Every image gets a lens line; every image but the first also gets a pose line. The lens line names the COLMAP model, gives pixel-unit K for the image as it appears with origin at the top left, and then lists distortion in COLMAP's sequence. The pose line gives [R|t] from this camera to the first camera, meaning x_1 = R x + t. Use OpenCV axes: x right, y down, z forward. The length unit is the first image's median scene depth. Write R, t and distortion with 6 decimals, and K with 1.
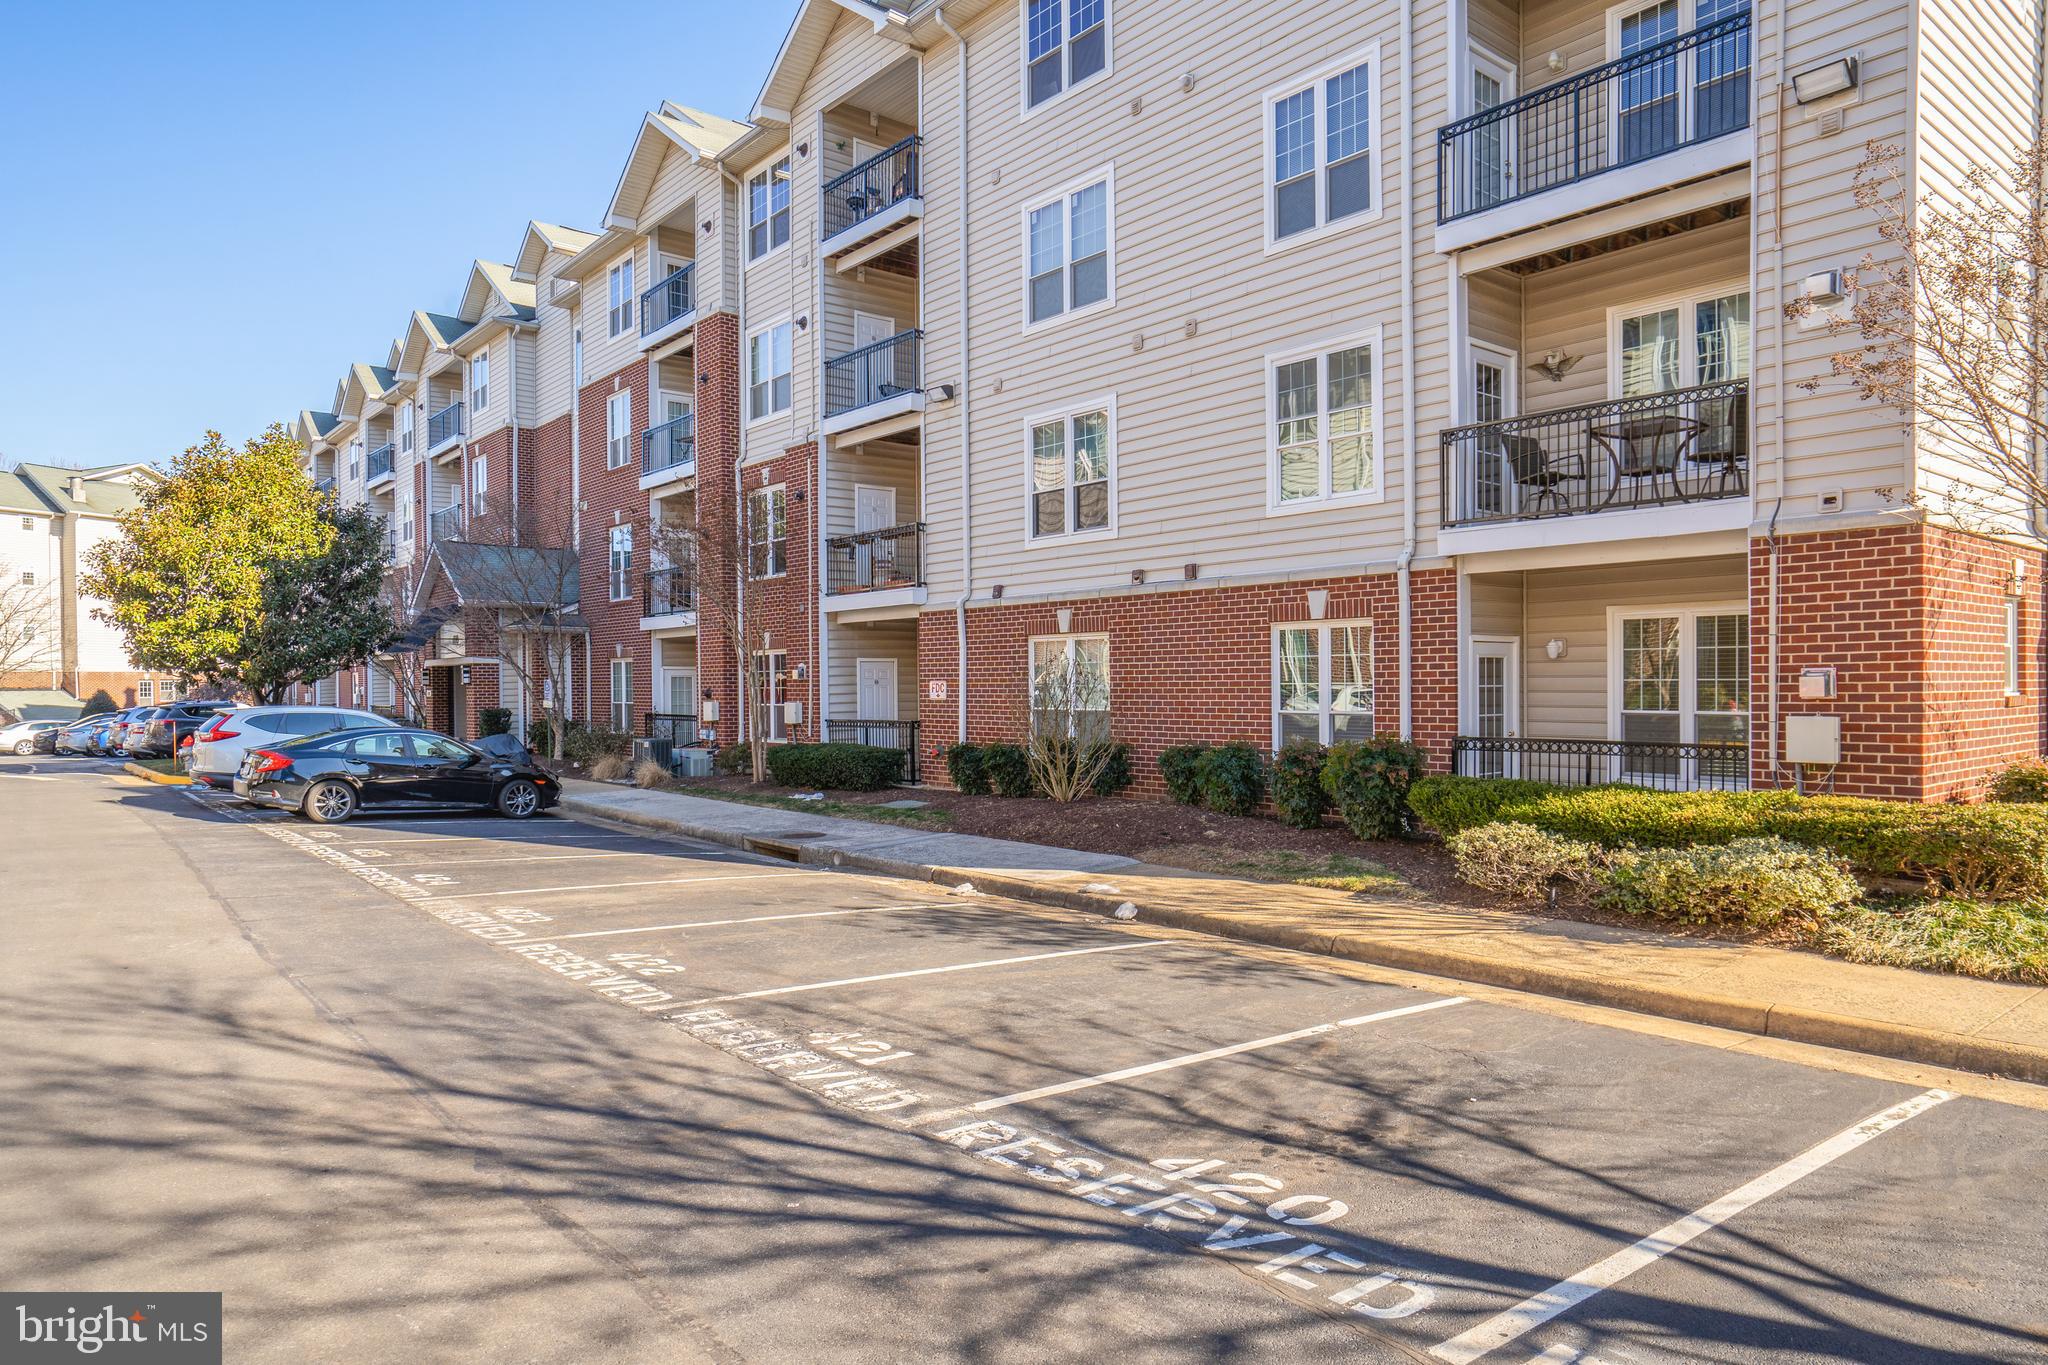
lens RADIAL K [[1255.8, 0, 978.2], [0, 1255.8, 690.3], [0, 0, 1]] dist [-0.003683, 0.001900]
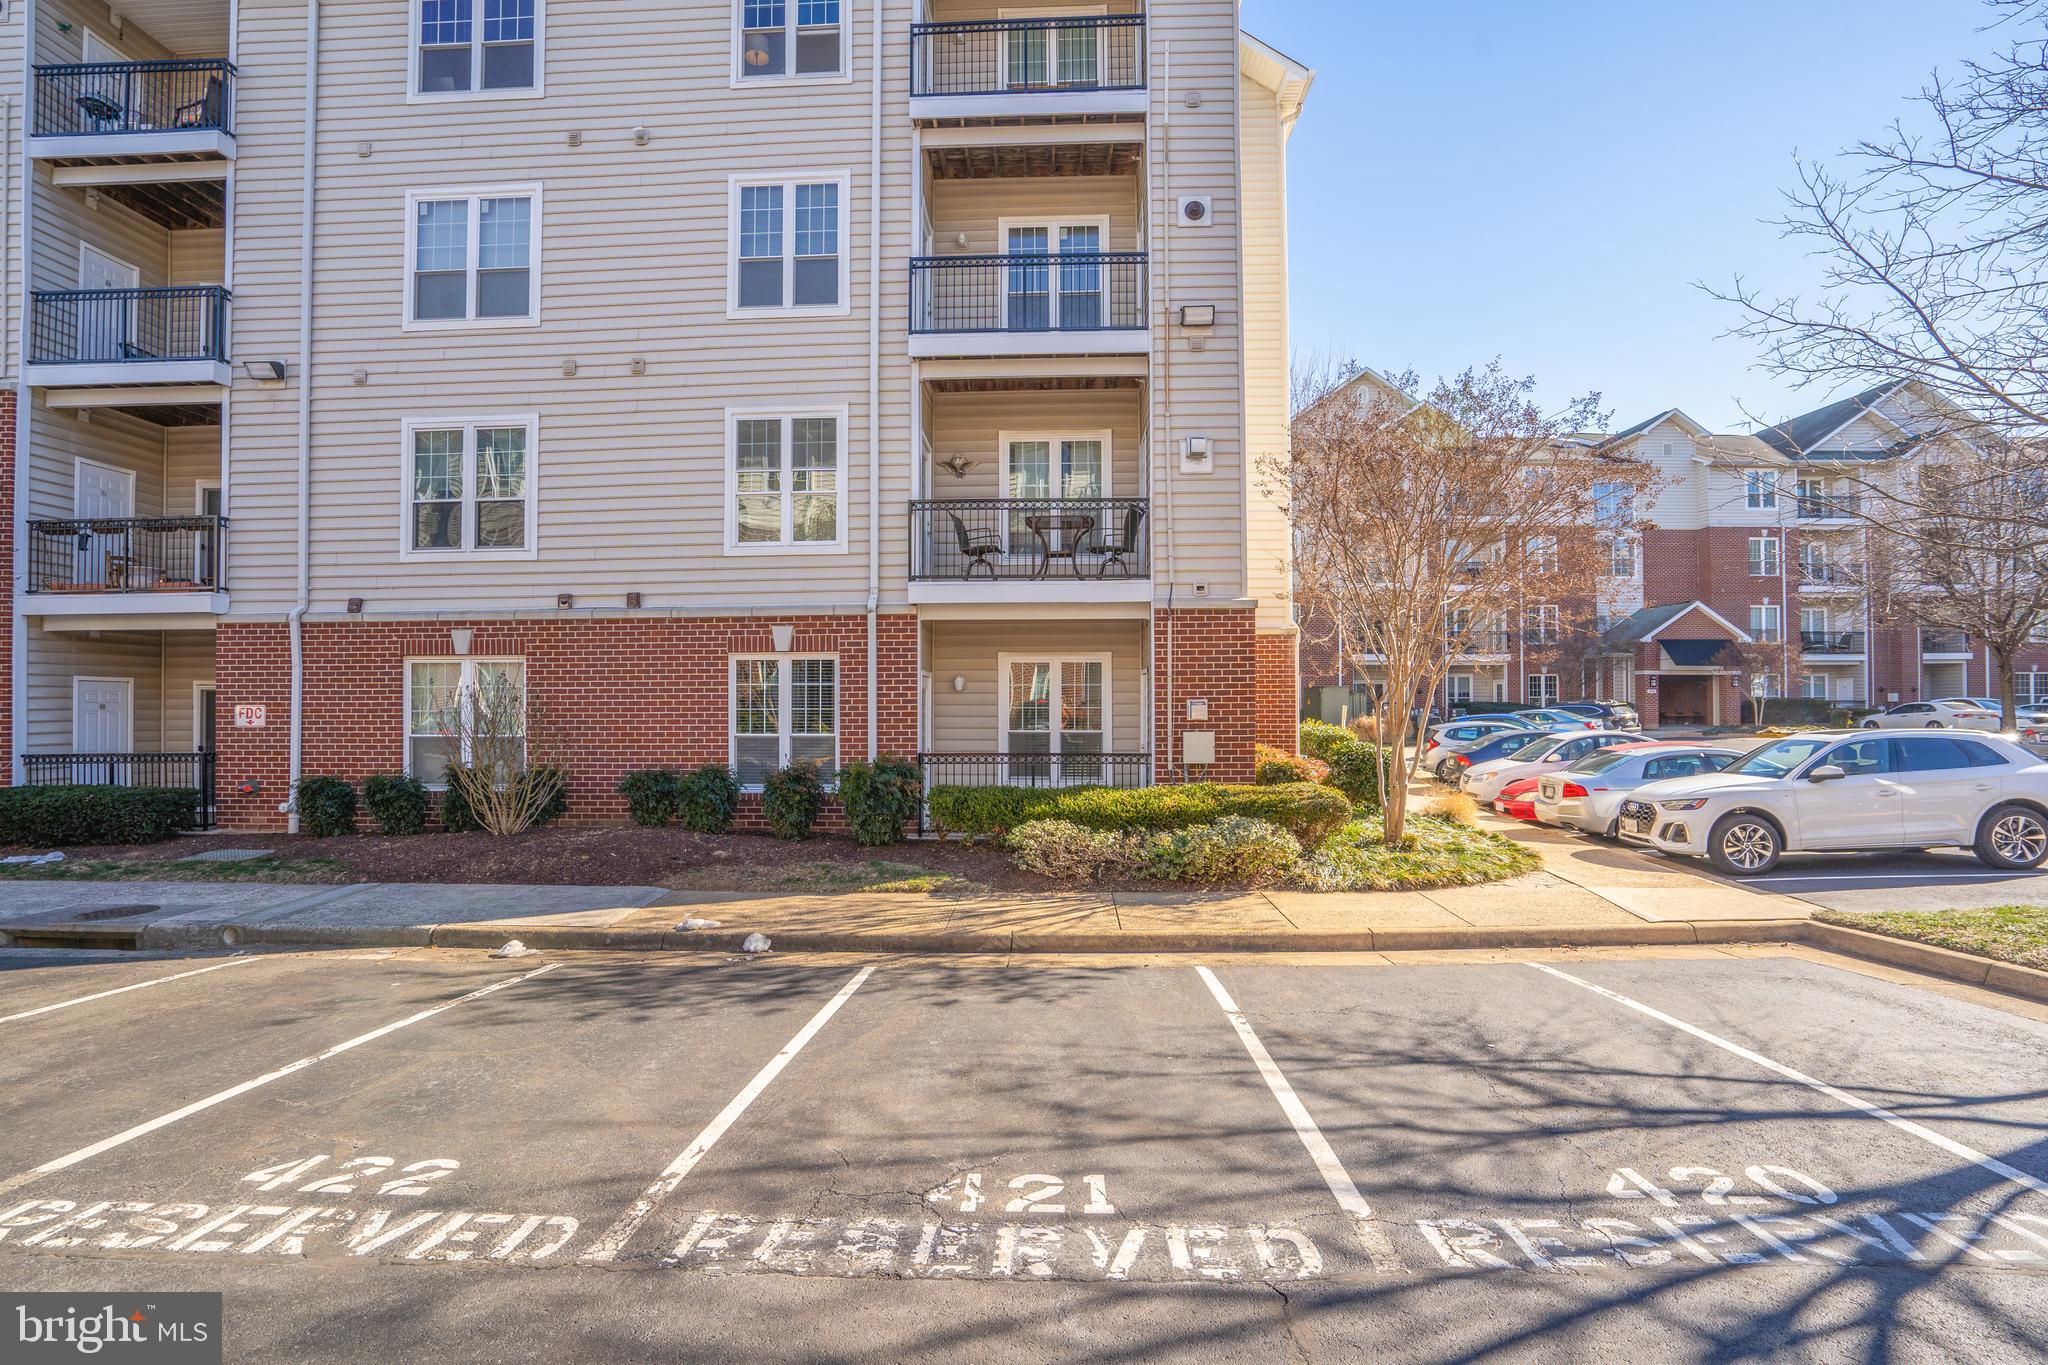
lens RADIAL K [[960.8, 0, 998.7], [0, 960.8, 698.6], [0, 0, 1]] dist [-0.058179, 0.022700]
pose [[0.666012, 0.015329, 0.745783, -0.235787], [0.001979, 0.999749, -0.022315, 0.004528], [-0.745938, 0.016338, 0.665815, 0.290975]]
